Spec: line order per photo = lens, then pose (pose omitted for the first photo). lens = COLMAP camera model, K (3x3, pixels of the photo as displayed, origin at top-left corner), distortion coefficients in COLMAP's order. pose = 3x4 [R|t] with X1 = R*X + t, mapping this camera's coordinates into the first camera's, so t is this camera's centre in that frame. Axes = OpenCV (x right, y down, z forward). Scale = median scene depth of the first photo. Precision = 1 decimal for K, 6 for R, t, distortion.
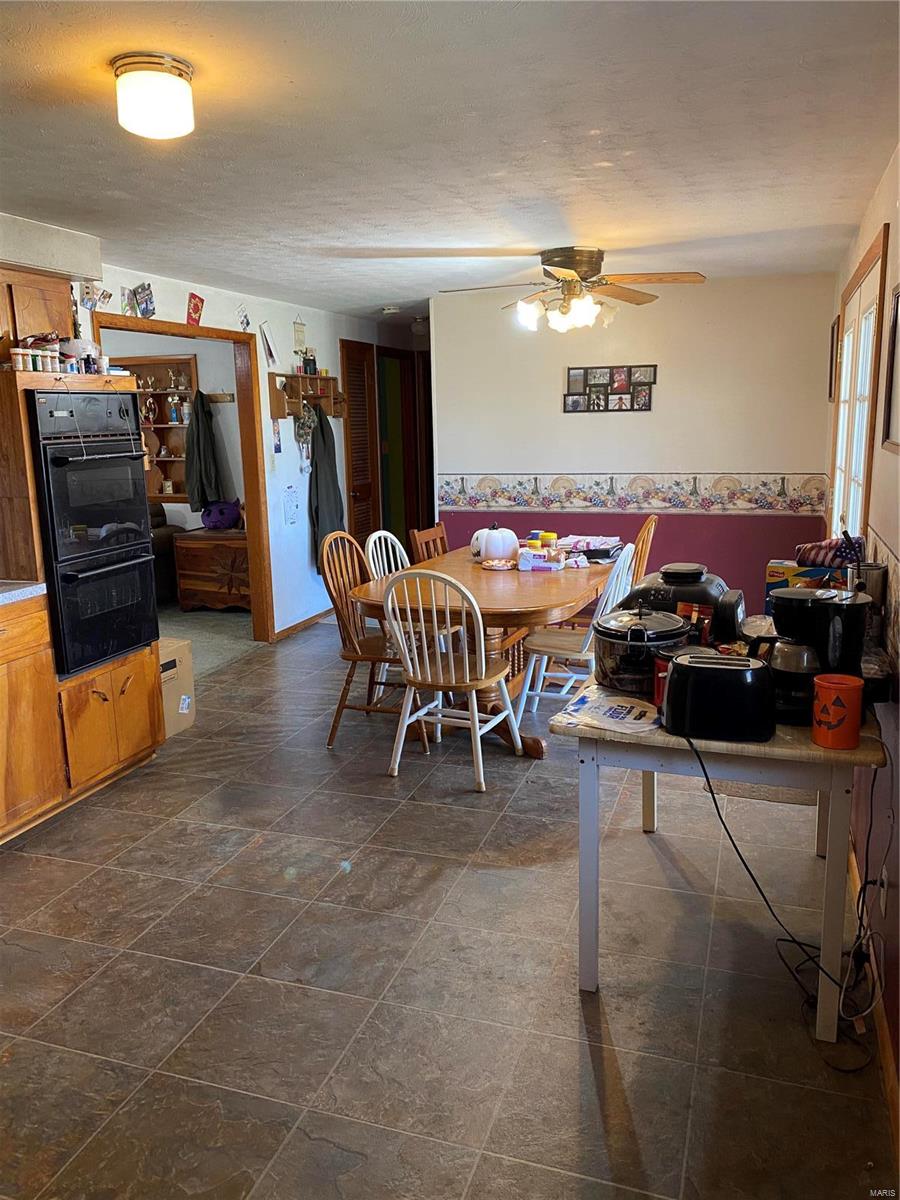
lens RADIAL K [[925.2, 0, 450.0], [0, 925.2, 600.0], [0, 0, 1]] dist [0.042878, -0.002844]
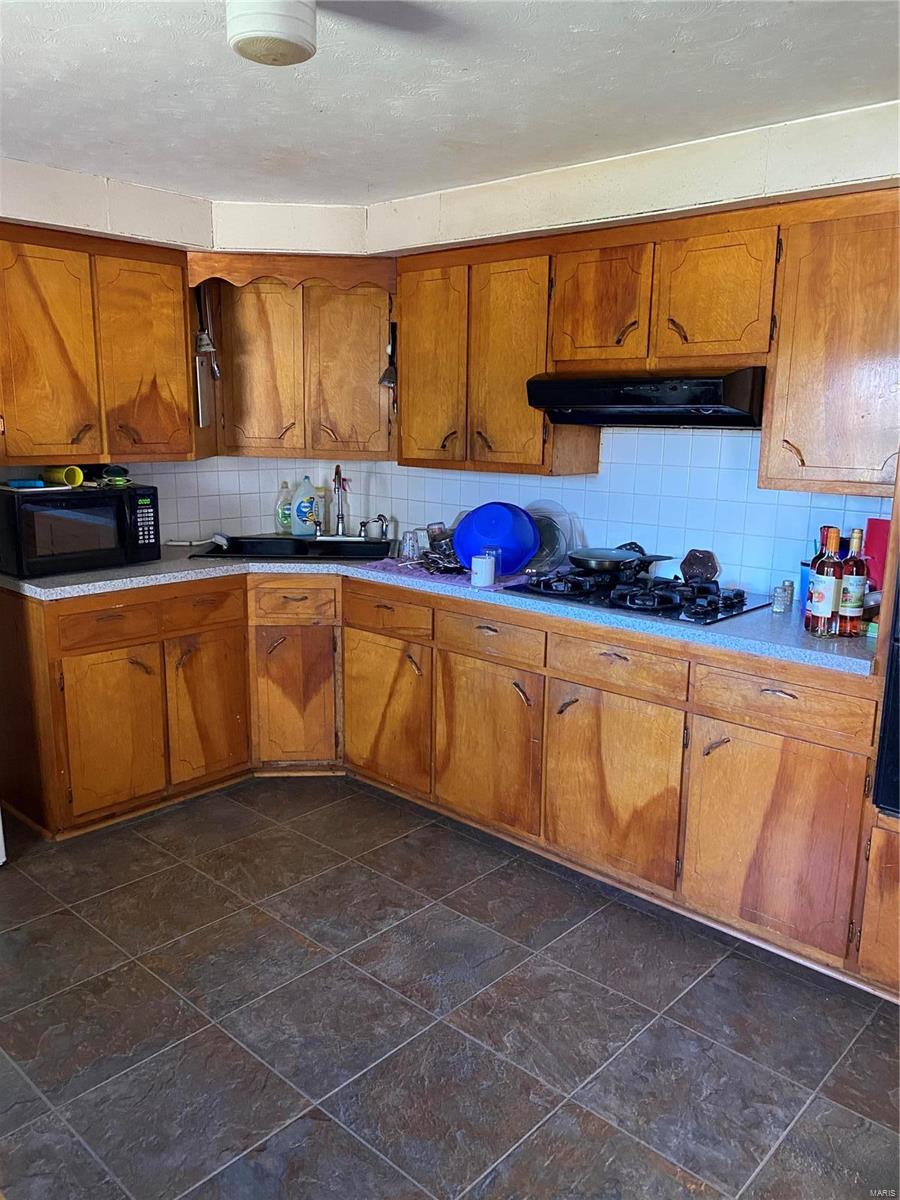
lens RADIAL K [[908.6, 0, 450.0], [0, 908.6, 600.0], [0, 0, 1]] dist [0.014063, -0.005591]
pose [[-0.403682, 0.203061, -0.892080, 0.248168], [-0.178465, 0.938851, 0.294465, -0.187172], [0.897324, 0.278075, -0.342758, 0.885401]]
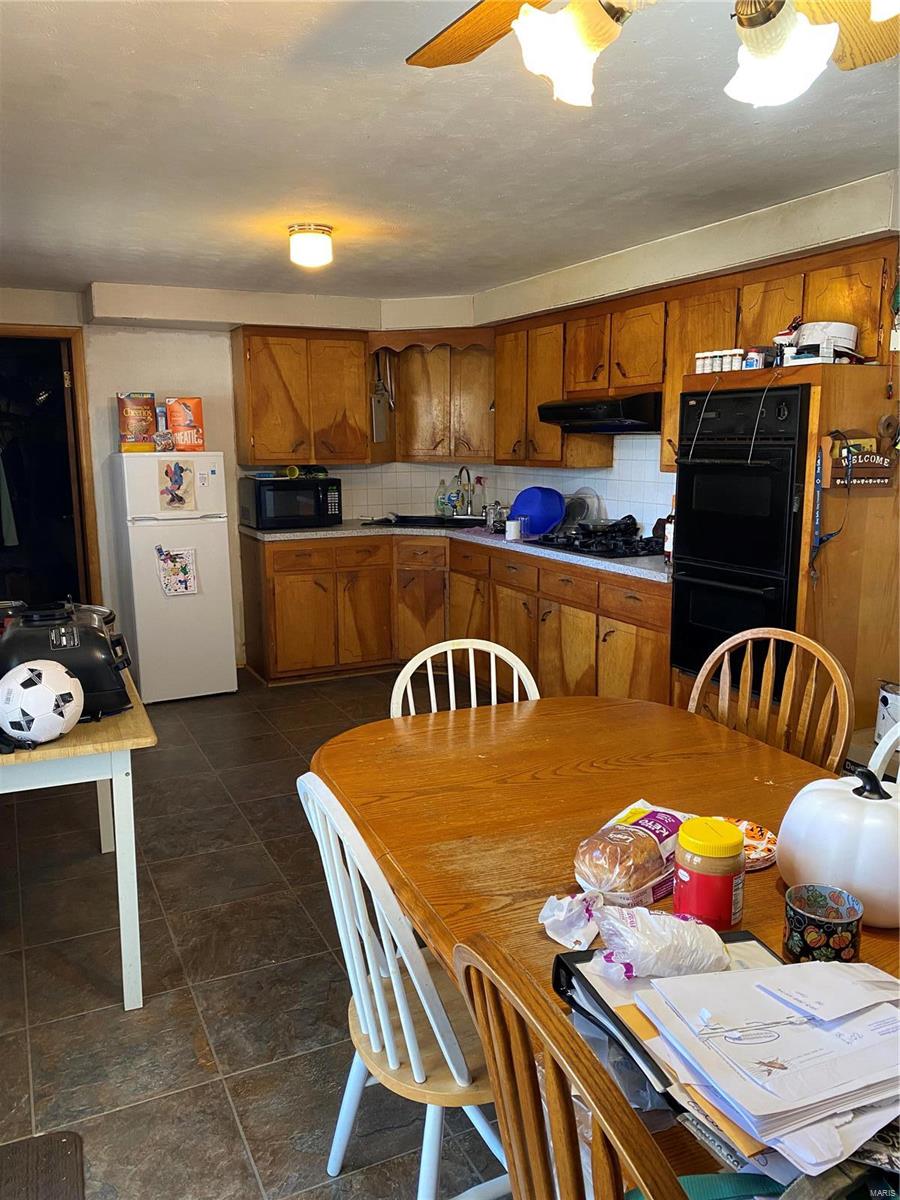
lens RADIAL K [[925.2, 0, 450.0], [0, 925.2, 600.0], [0, 0, 1]] dist [0.042878, -0.002844]
pose [[-0.717113, 0.149457, -0.680743, 0.452556], [-0.108291, 0.940980, 0.320669, -0.288361], [0.688492, 0.303675, -0.658605, 1.449300]]
